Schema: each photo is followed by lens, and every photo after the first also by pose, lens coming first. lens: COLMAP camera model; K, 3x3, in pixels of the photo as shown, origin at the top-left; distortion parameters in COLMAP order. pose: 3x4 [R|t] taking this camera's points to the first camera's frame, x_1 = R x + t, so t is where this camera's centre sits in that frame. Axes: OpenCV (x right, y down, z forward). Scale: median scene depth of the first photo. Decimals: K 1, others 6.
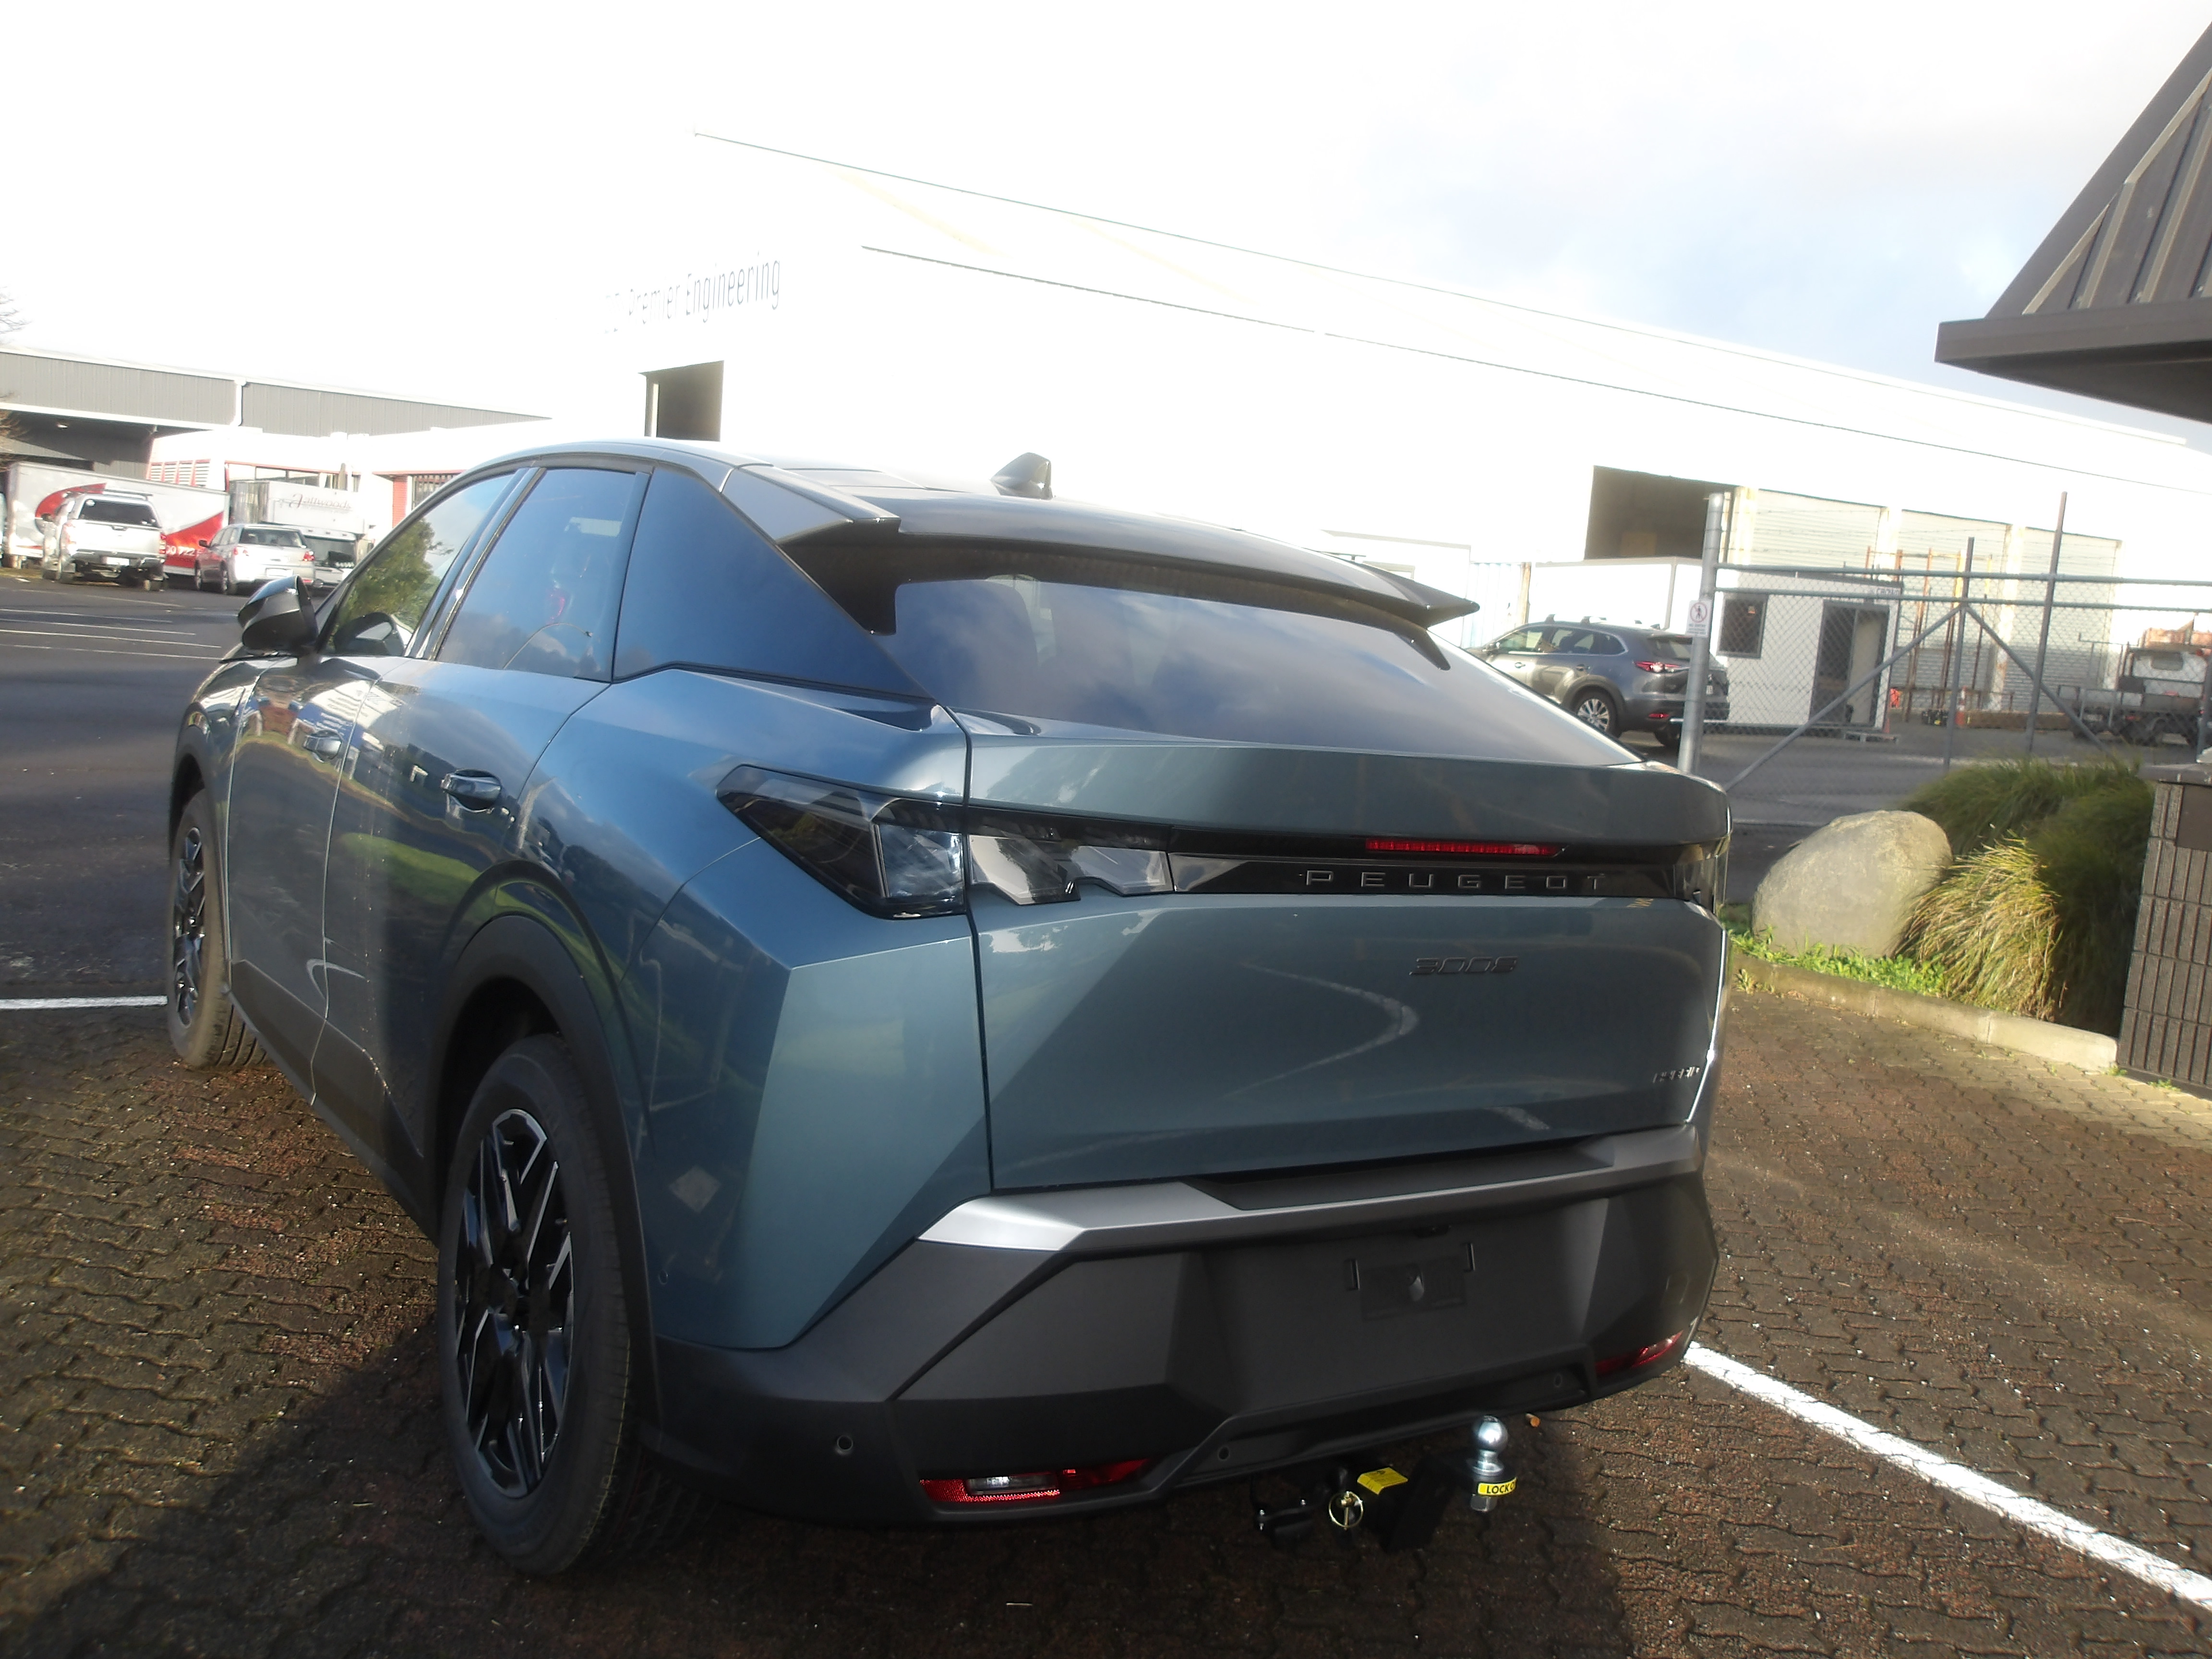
lens RADIAL K [[1896.6, 0, 1106.0], [0, 1896.6, 829.5], [0, 0, 1]] dist [0.002642, 0.010639]
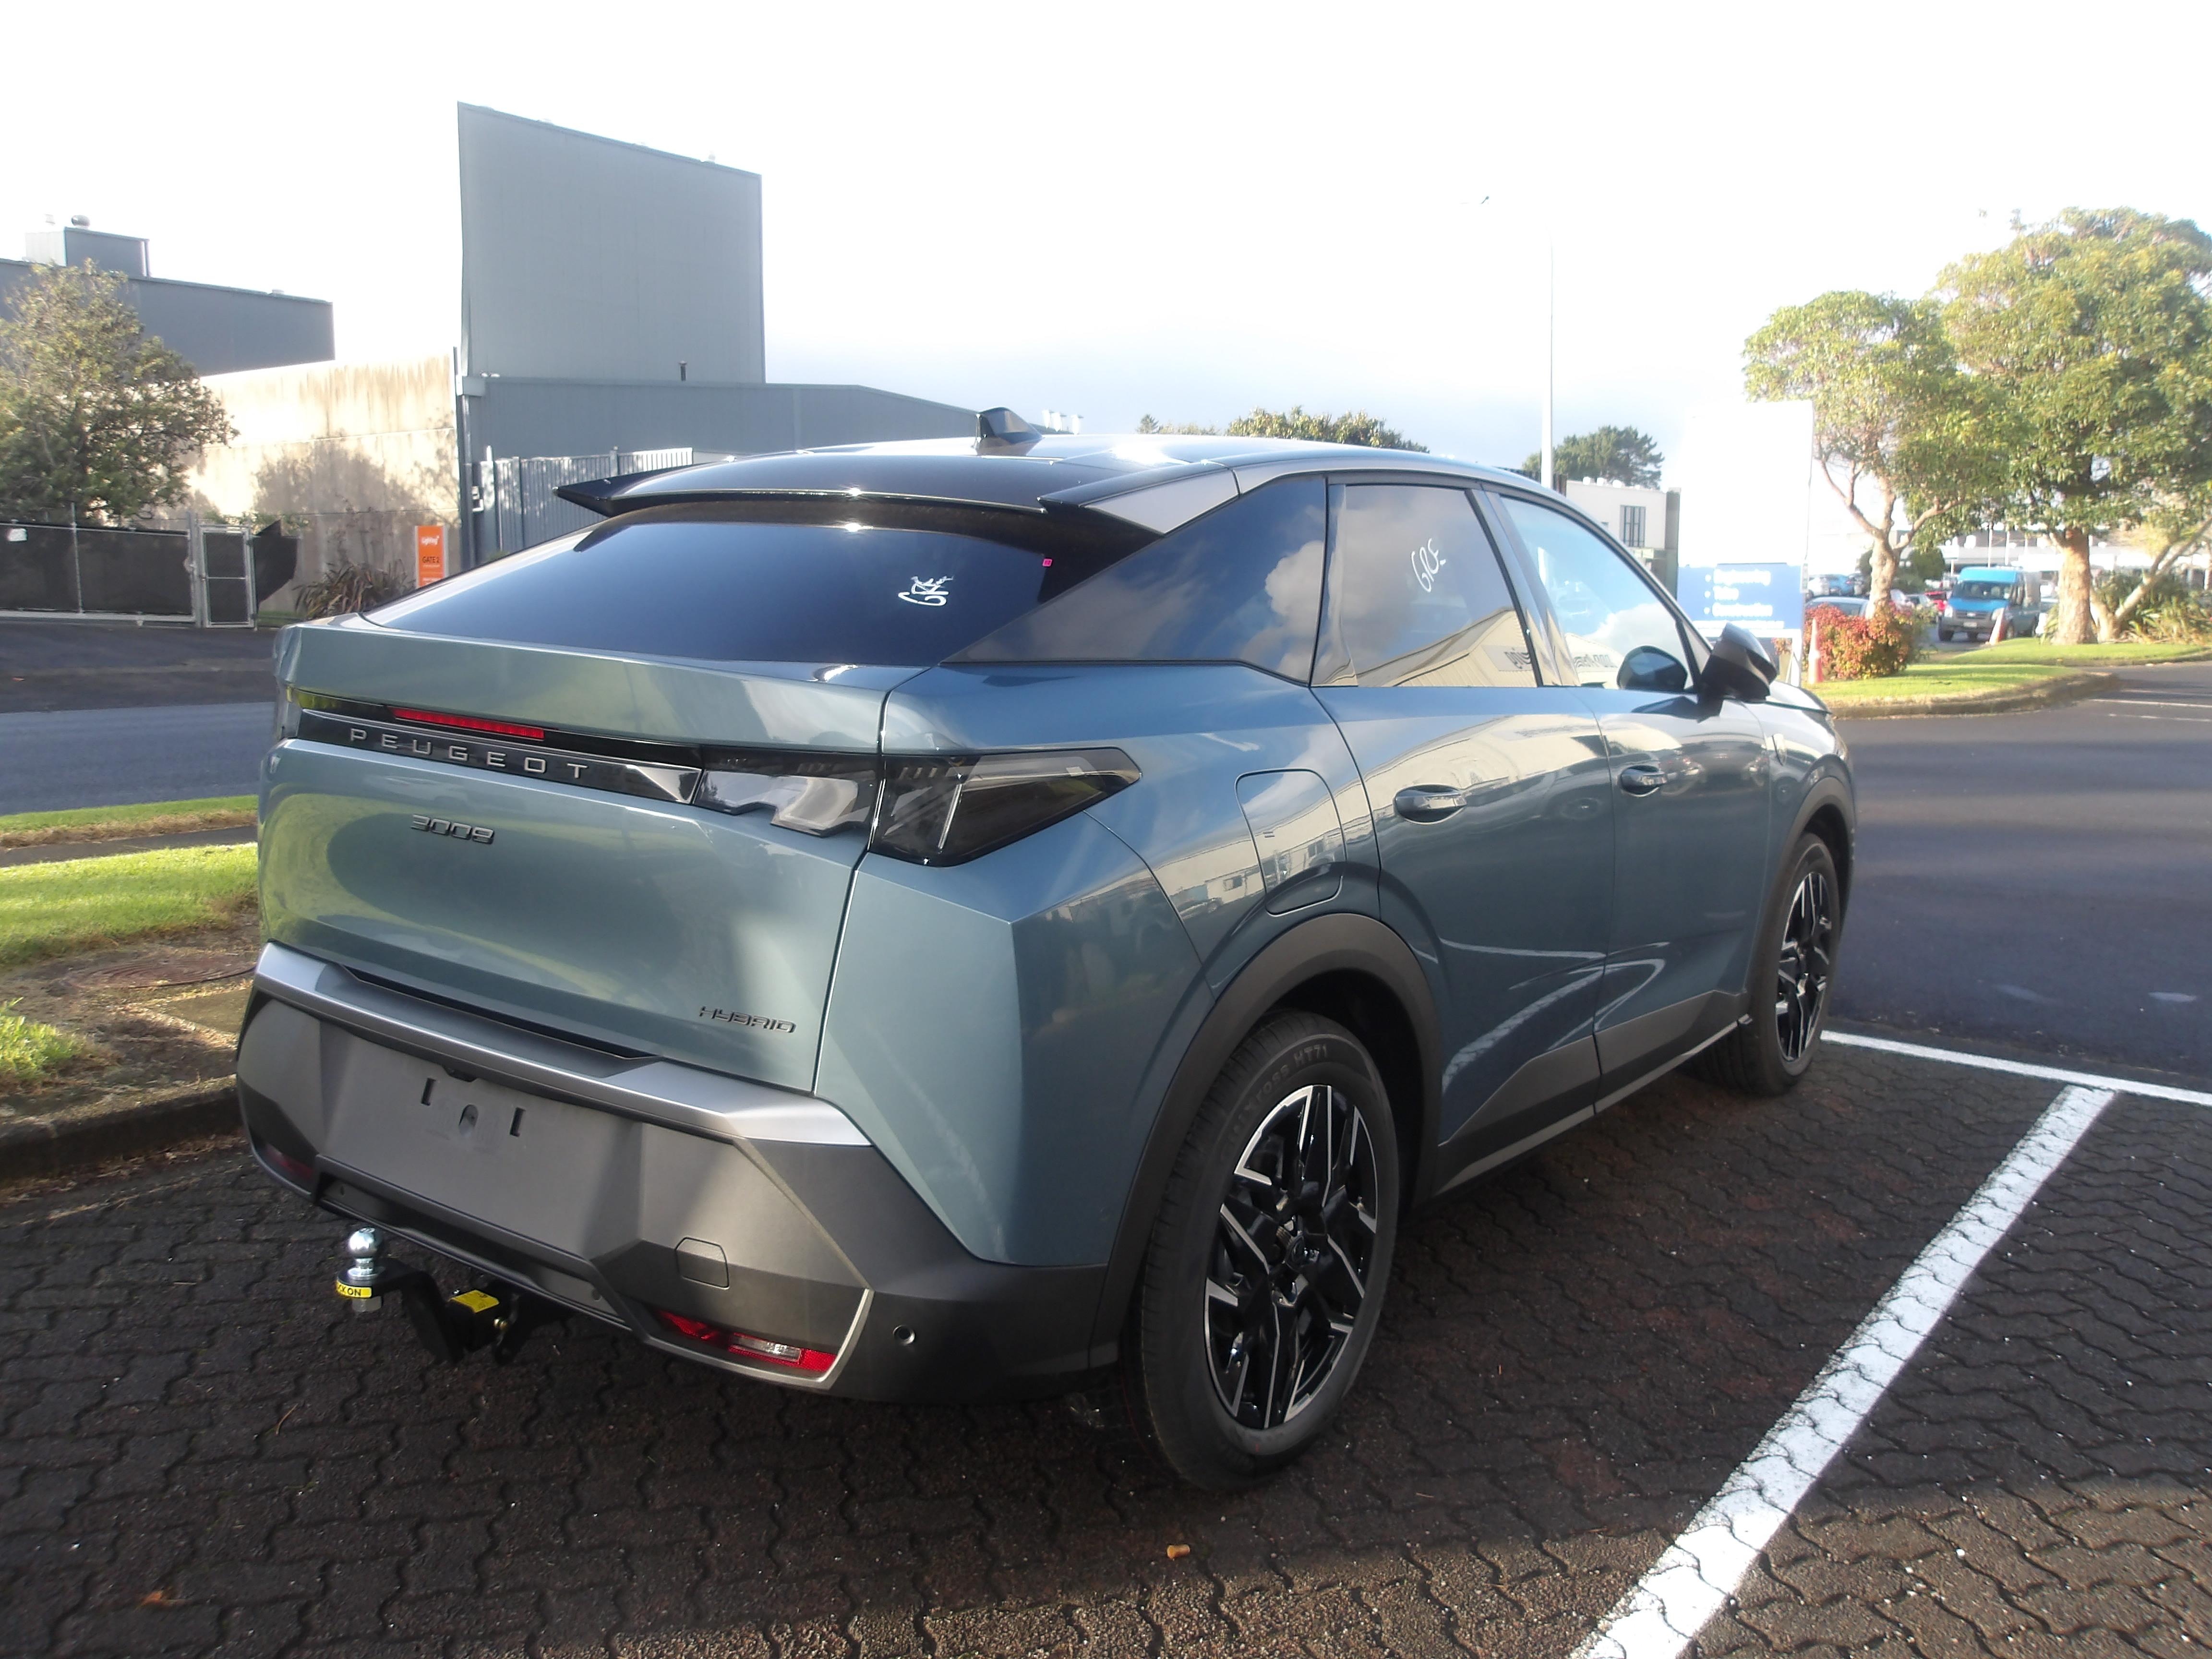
lens RADIAL K [[1898.1, 0, 1106.0], [0, 1898.1, 829.5], [0, 0, 1]] dist [0.003008, -0.010826]
pose [[0.324157, 0.063078, -0.943898, 1.402267], [-0.096503, 0.994774, 0.033337, -0.003957], [0.941068, 0.080283, 0.328550, 1.030728]]
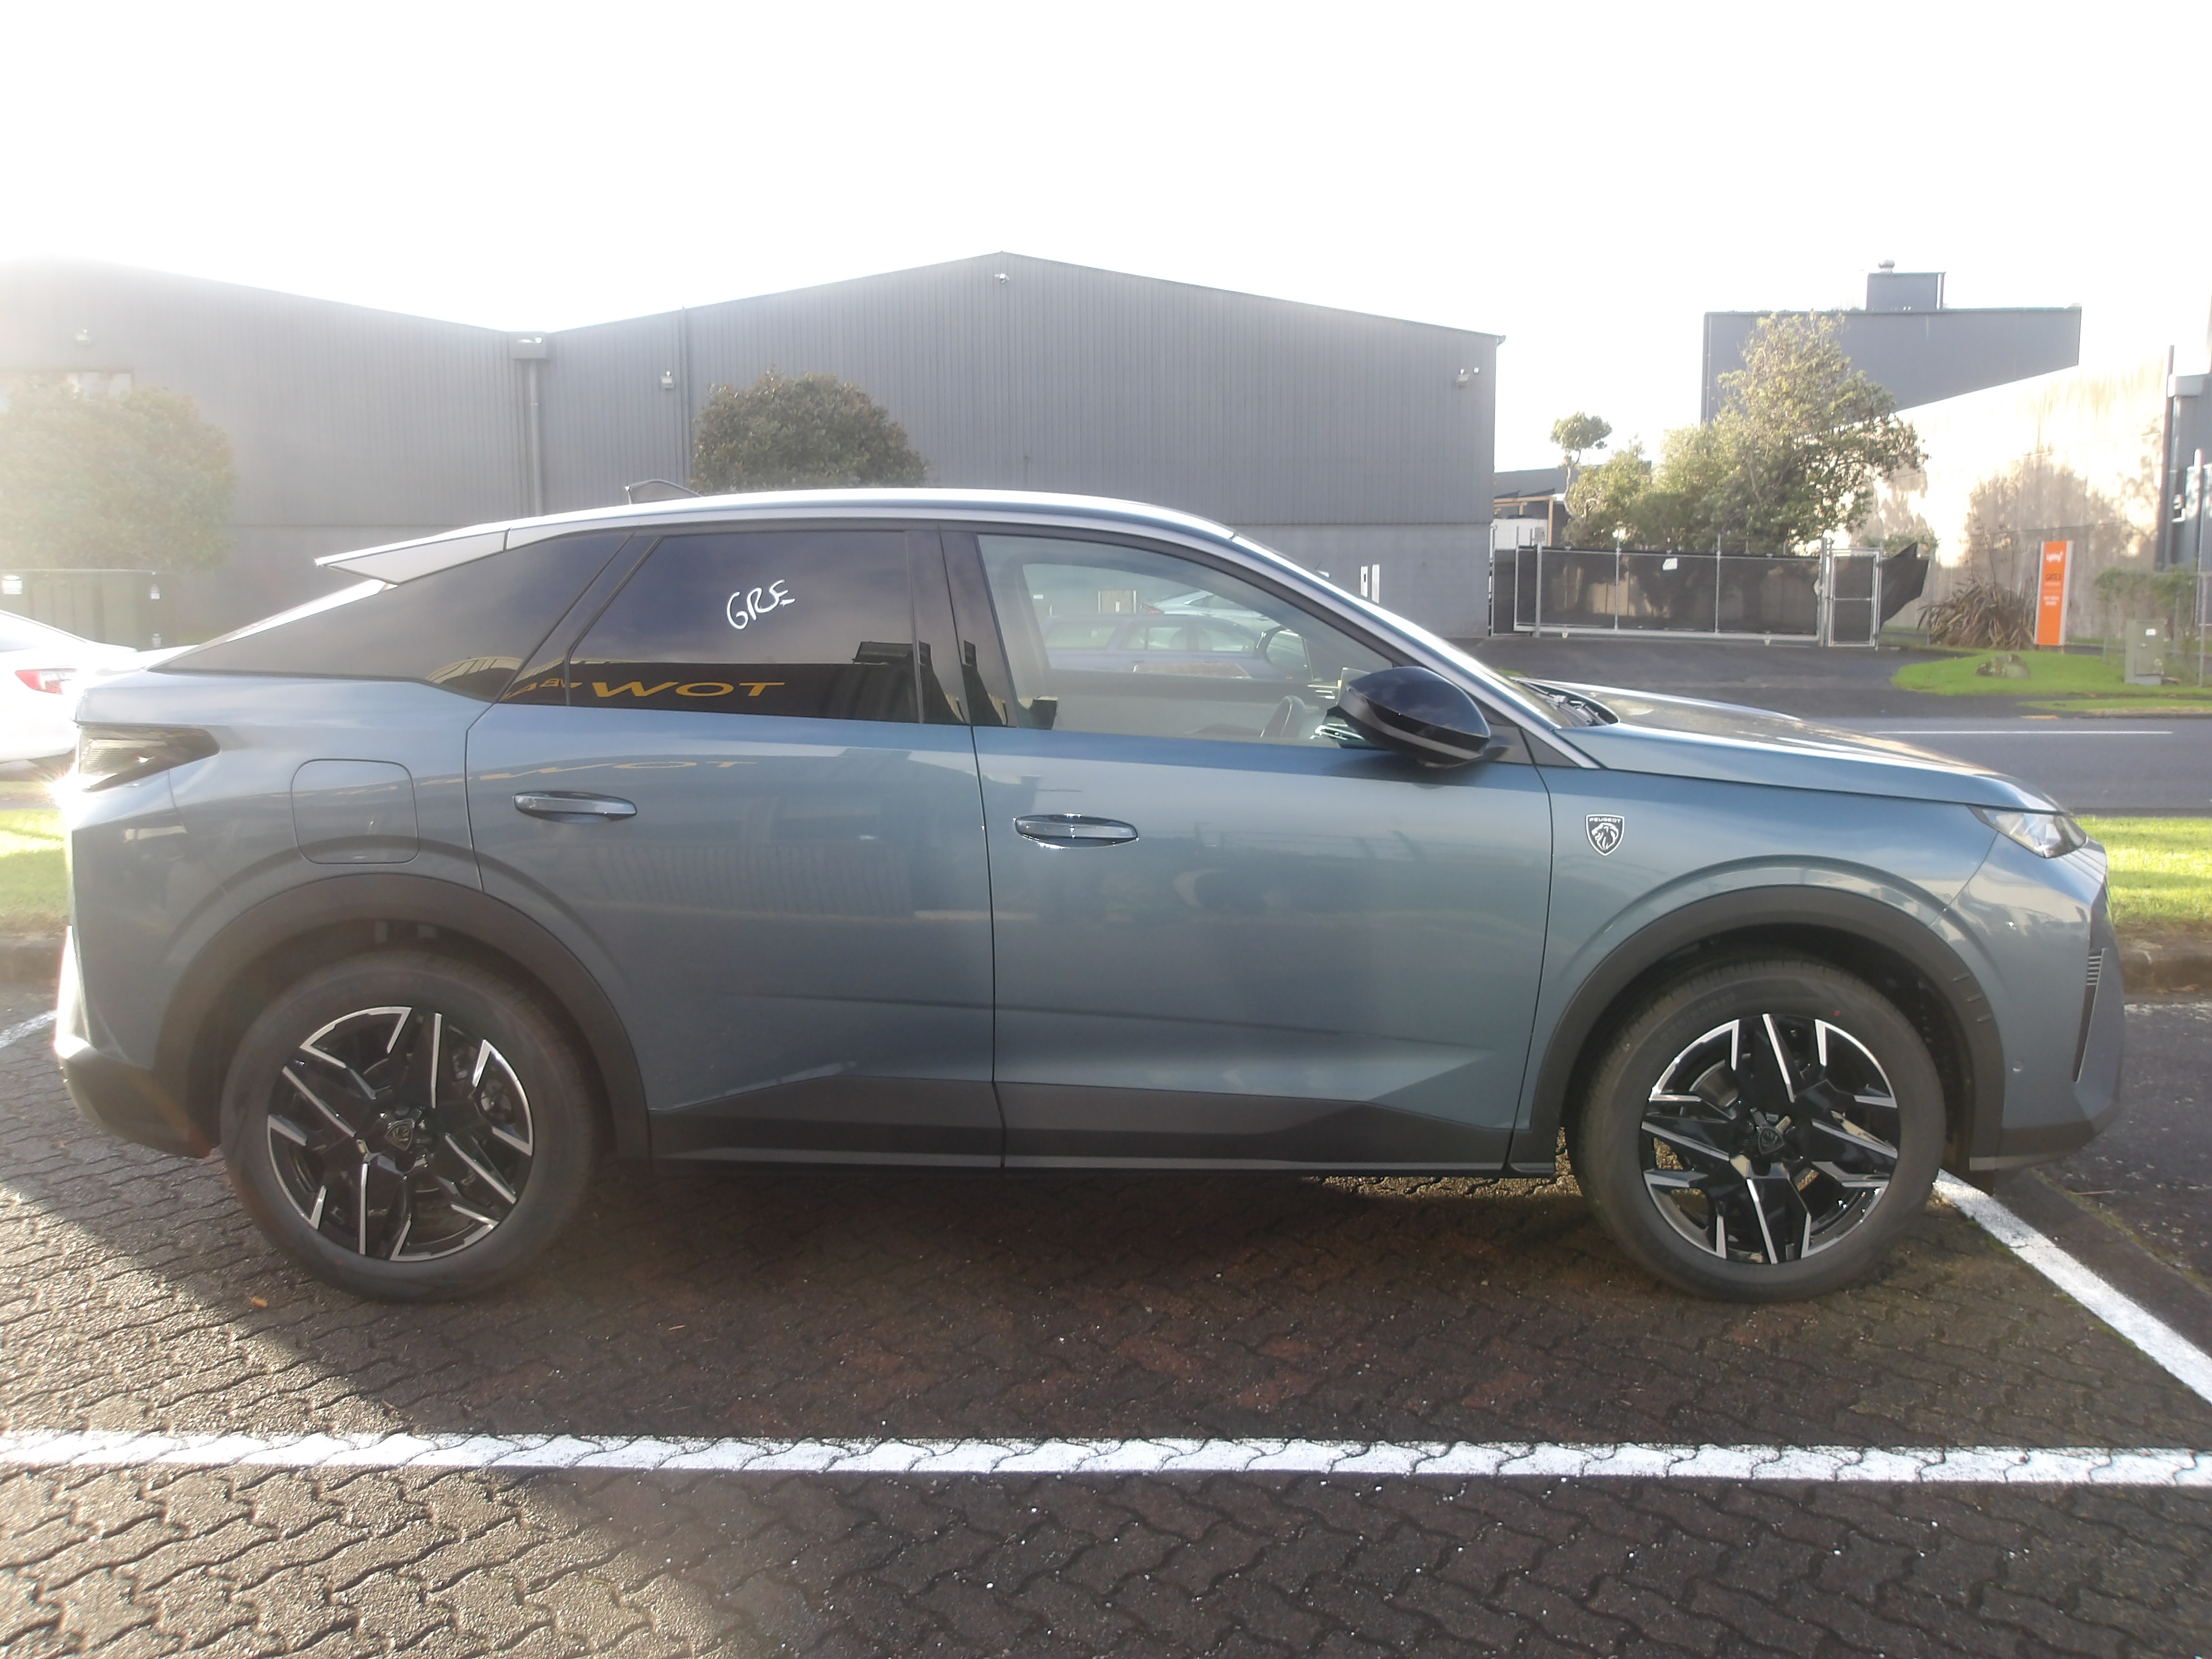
lens RADIAL K [[1896.6, 0, 1106.0], [0, 1896.6, 829.5], [0, 0, 1]] dist [0.002642, 0.010639]
pose [[-0.612411, 0.038152, -0.789618, 1.191495], [-0.121301, 0.982471, 0.141549, -0.263475], [0.781178, 0.182467, -0.597049, 3.000834]]
